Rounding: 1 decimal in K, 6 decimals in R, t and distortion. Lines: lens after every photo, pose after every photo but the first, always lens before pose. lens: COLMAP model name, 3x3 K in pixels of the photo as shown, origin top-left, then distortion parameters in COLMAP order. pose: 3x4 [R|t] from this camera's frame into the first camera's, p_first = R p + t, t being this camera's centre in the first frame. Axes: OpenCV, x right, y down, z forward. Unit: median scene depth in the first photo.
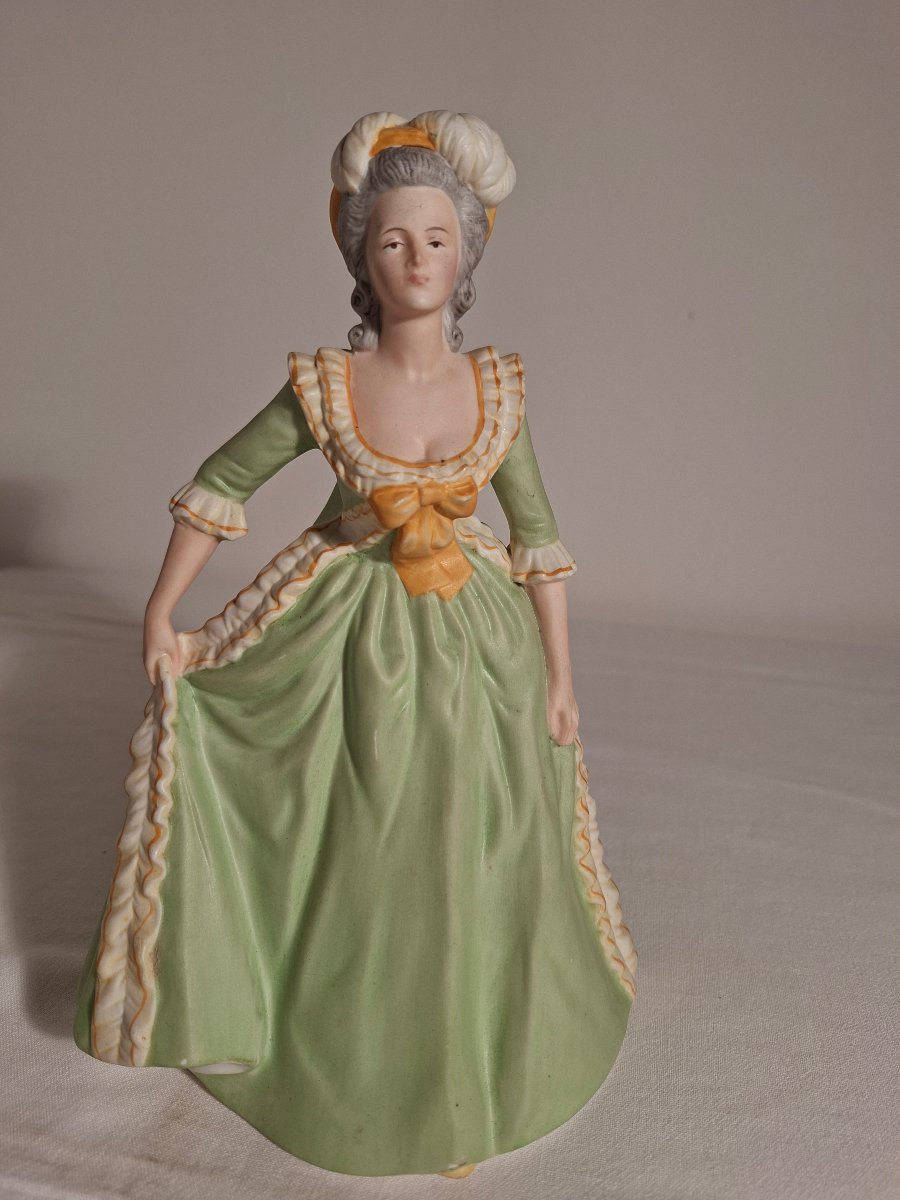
lens RADIAL K [[795.8, 0, 465.6], [0, 795.8, 600.0], [0, 0, 1]] dist [-0.034983, -0.000298]
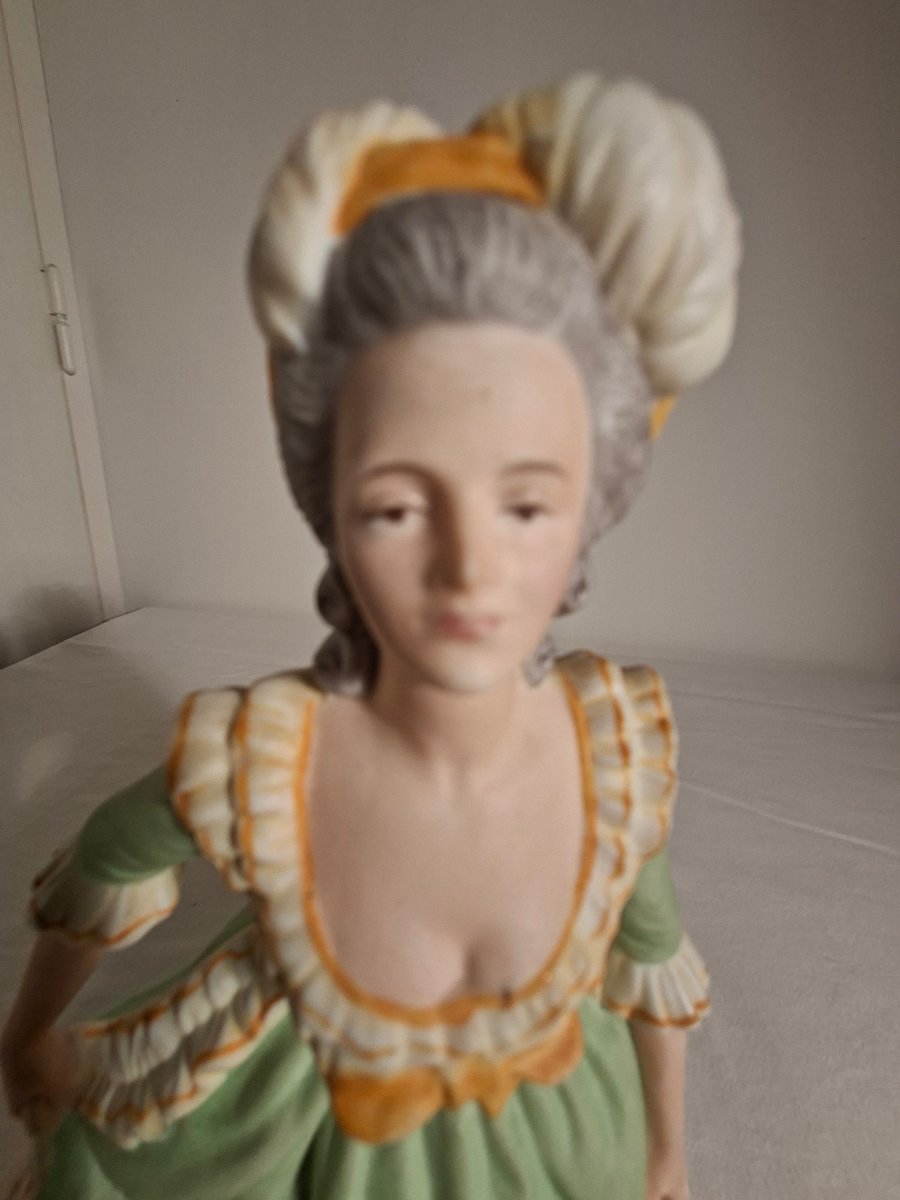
lens RADIAL K [[483.5, 0, 450.0], [0, 483.5, 600.0], [0, 0, 1]] dist [0.000499, 0.000041]
pose [[0.994897, 0.046519, -0.089528, -0.045074], [-0.050558, 0.997778, -0.043385, -0.370054], [0.087311, 0.047690, 0.995039, 0.735893]]
